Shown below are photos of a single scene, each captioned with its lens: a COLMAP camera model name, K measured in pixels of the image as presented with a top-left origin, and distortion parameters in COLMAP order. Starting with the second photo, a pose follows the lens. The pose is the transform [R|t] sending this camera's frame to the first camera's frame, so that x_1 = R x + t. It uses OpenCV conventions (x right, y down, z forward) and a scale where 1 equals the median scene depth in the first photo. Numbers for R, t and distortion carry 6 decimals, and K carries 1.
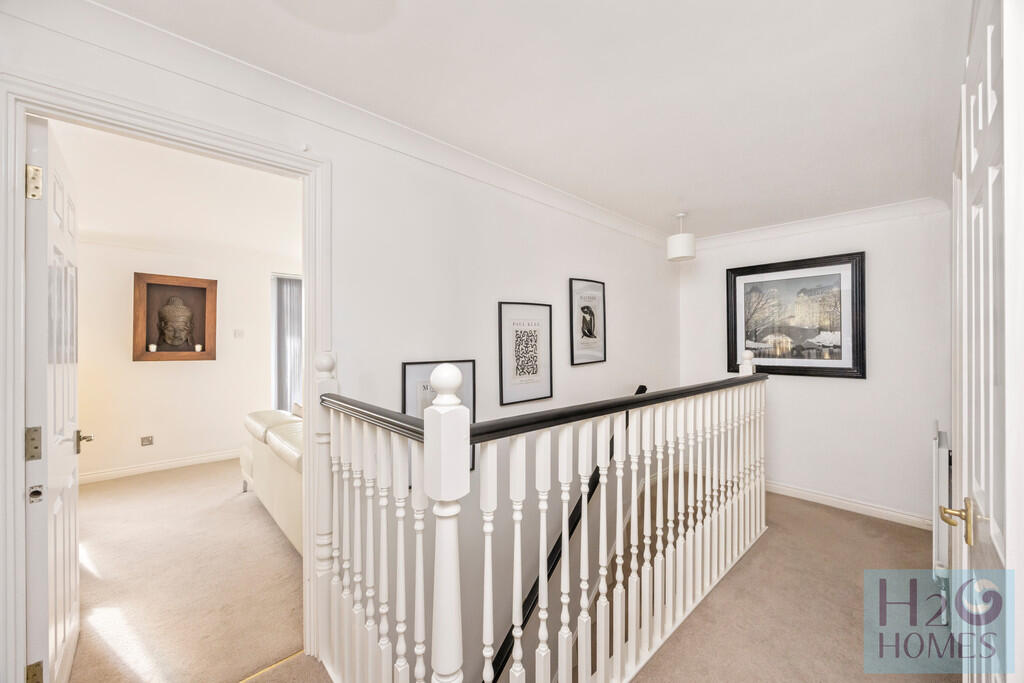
lens RADIAL K [[395.0, 0, 507.8], [0, 395.0, 338.9], [0, 0, 1]] dist [-0.000648, -0.001036]
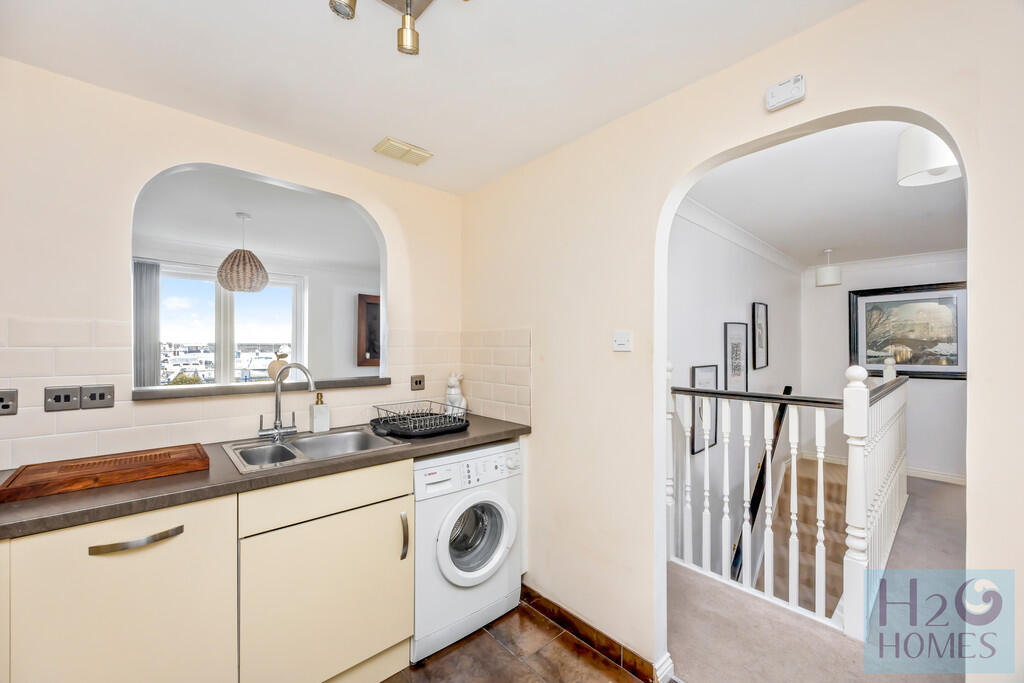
lens RADIAL K [[395.0, 0, 517.6], [0, 395.0, 347.3], [0, 0, 1]] dist [-0.000648, -0.001036]
pose [[0.999872, 0.000562, -0.015994, -0.488048], [-0.000515, 0.999995, 0.002959, -0.007496], [0.015996, -0.002950, 0.999868, -0.251722]]
